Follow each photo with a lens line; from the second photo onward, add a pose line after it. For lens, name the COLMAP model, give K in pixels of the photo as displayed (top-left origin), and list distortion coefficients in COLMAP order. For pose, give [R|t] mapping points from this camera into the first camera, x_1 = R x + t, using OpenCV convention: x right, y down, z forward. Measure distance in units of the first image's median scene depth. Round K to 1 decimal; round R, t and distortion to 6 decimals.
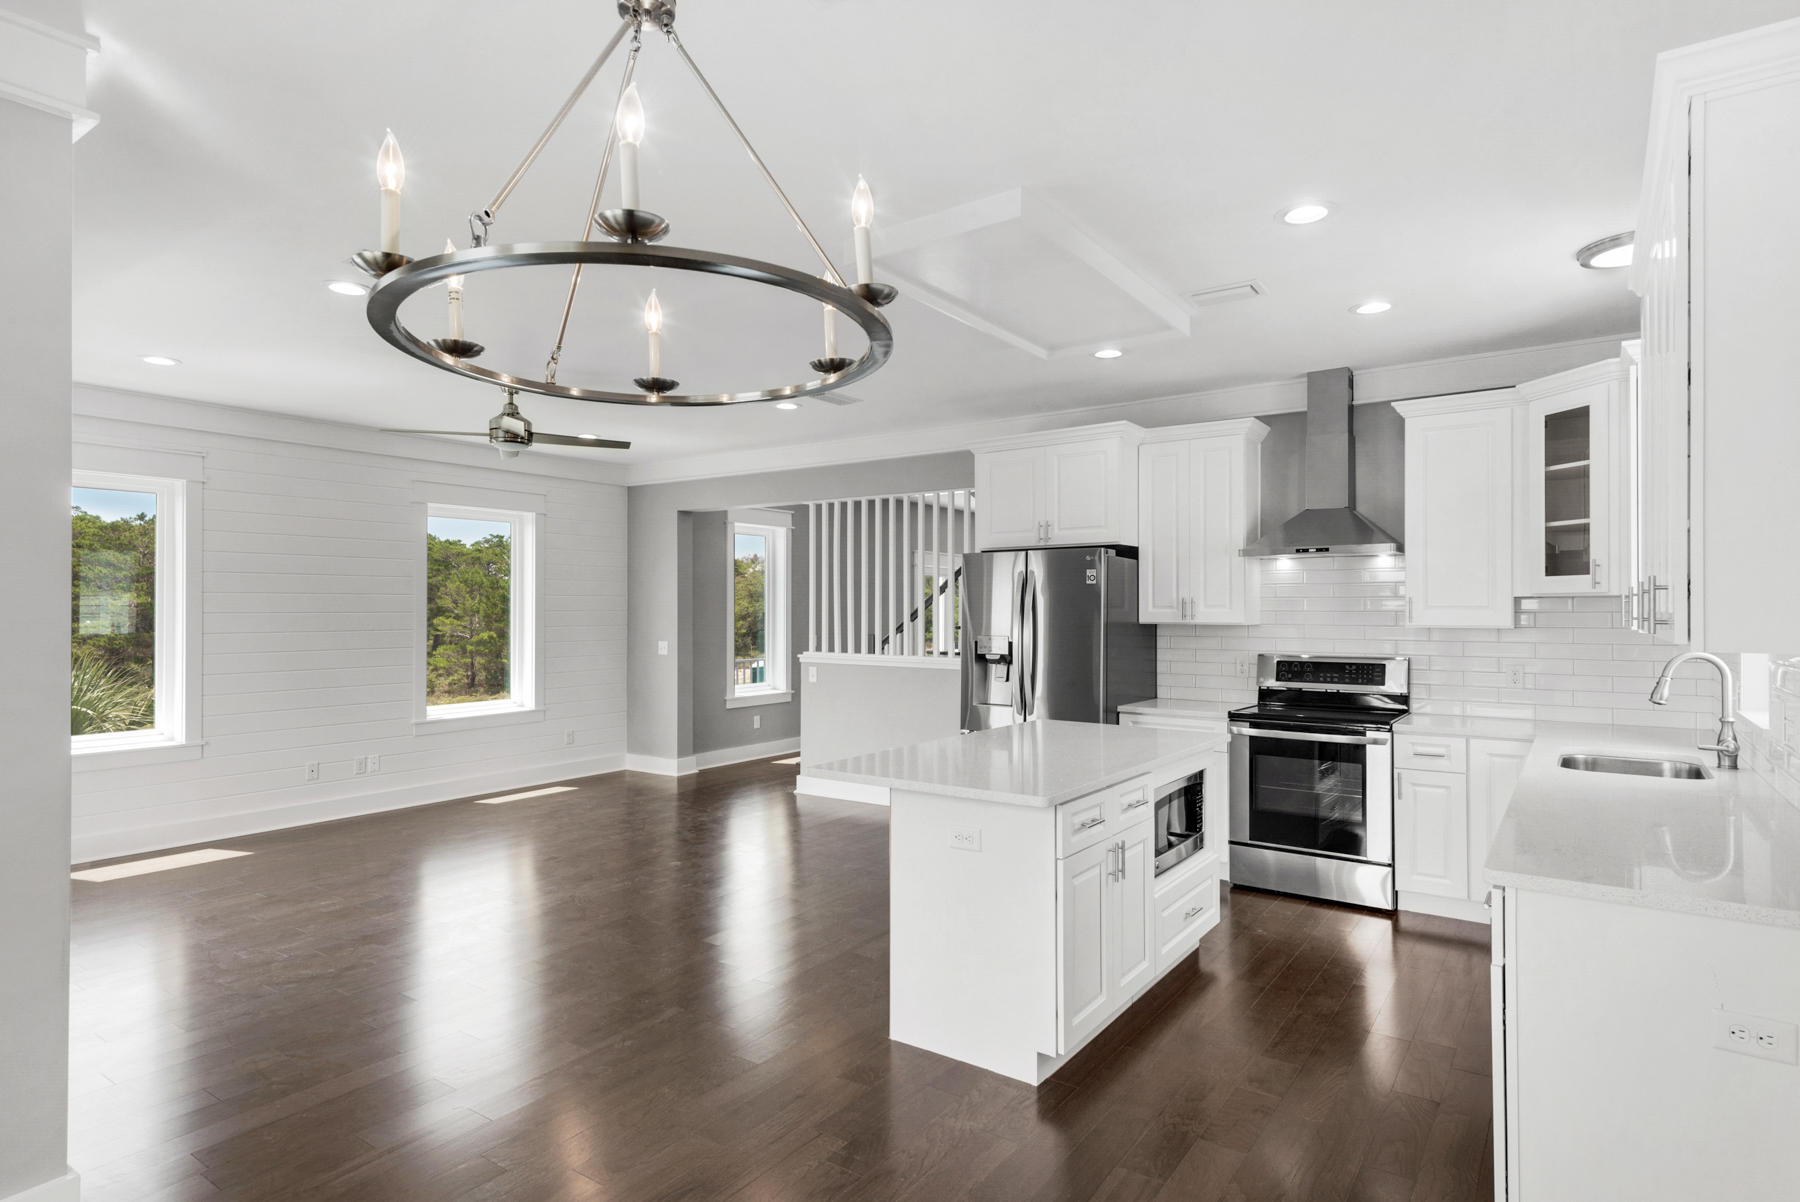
lens RADIAL K [[950.6, 0, 904.4], [0, 950.6, 608.3], [0, 0, 1]] dist [-0.001749, 0.000056]
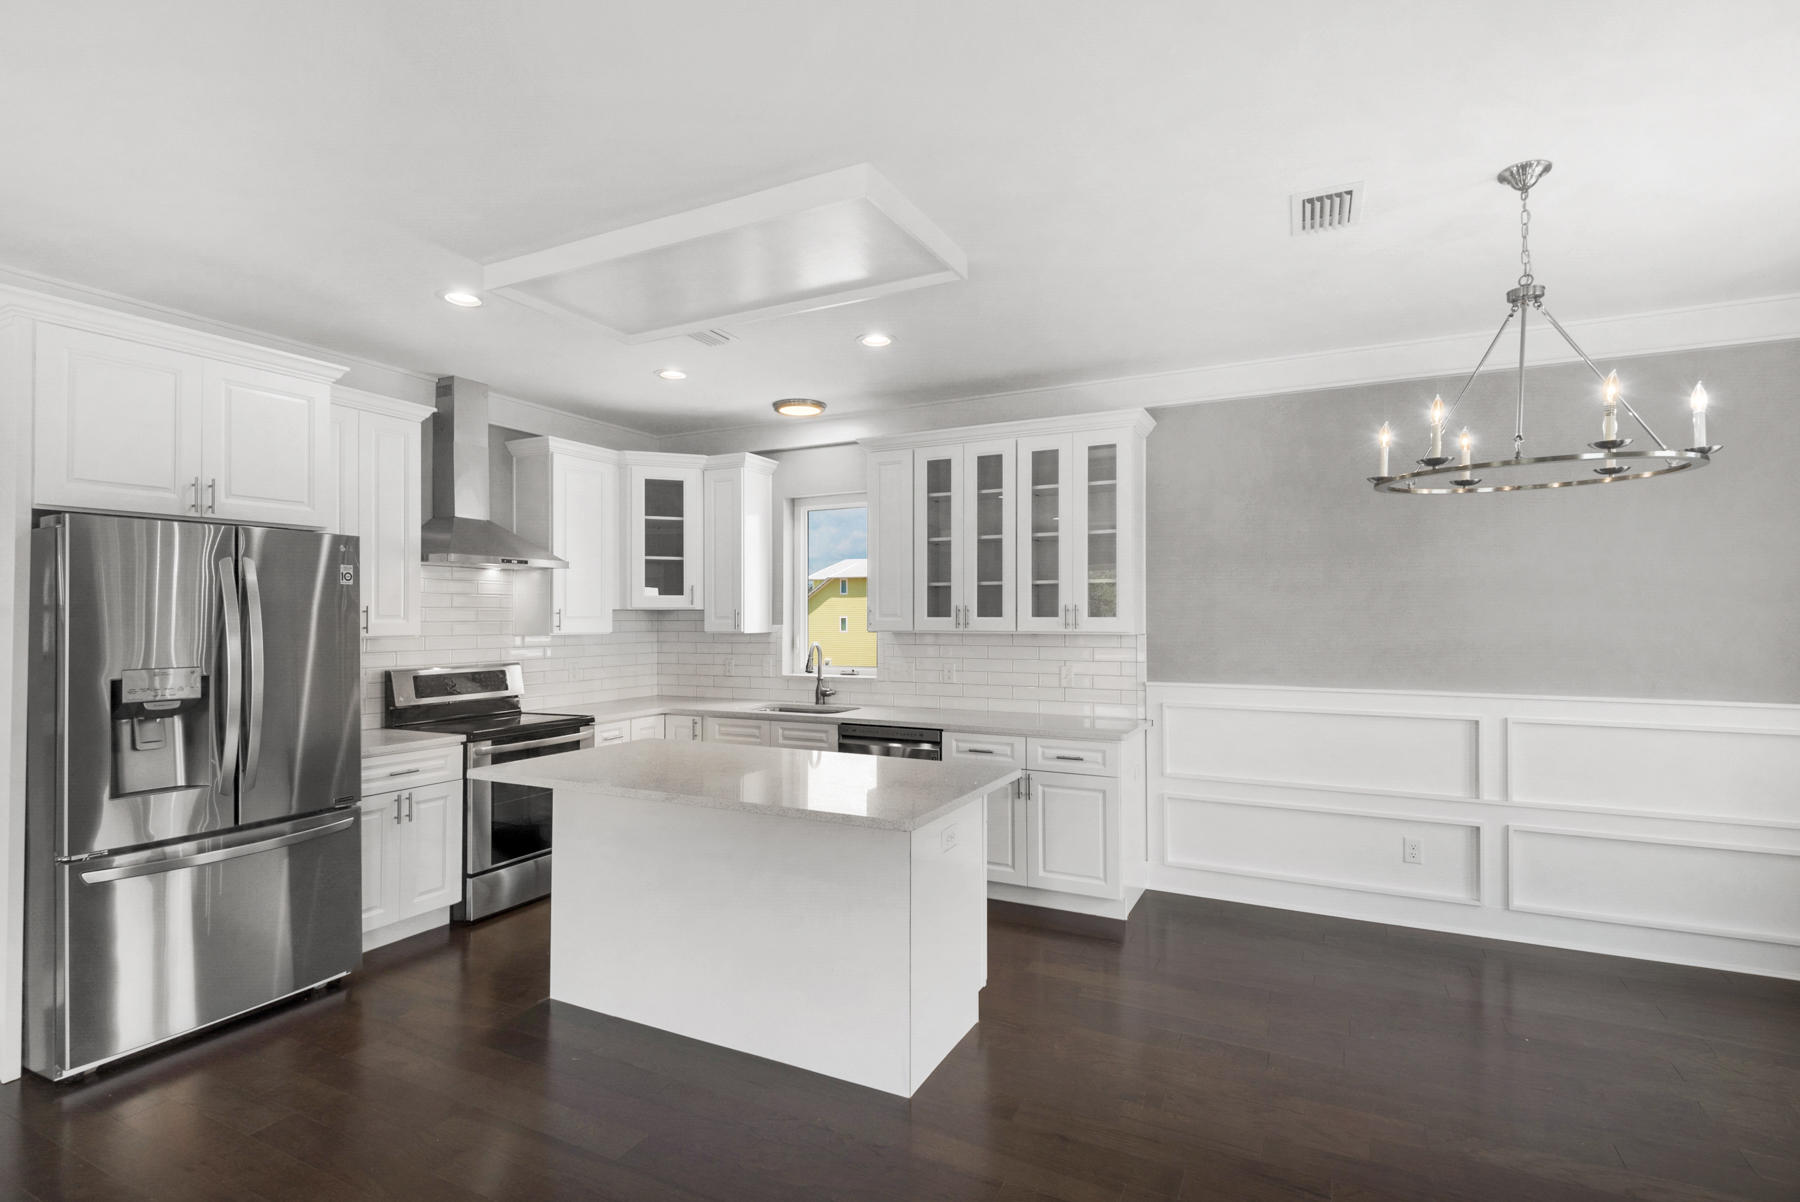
lens RADIAL K [[868.4, 0, 886.6], [0, 868.4, 612.4], [0, 0, 1]] dist [-0.017040, -0.001148]
pose [[-0.179346, 0.005220, 0.983772, -0.558423], [-0.001248, 0.999984, -0.005534, -0.001843], [-0.983785, -0.002220, -0.179337, 0.769492]]
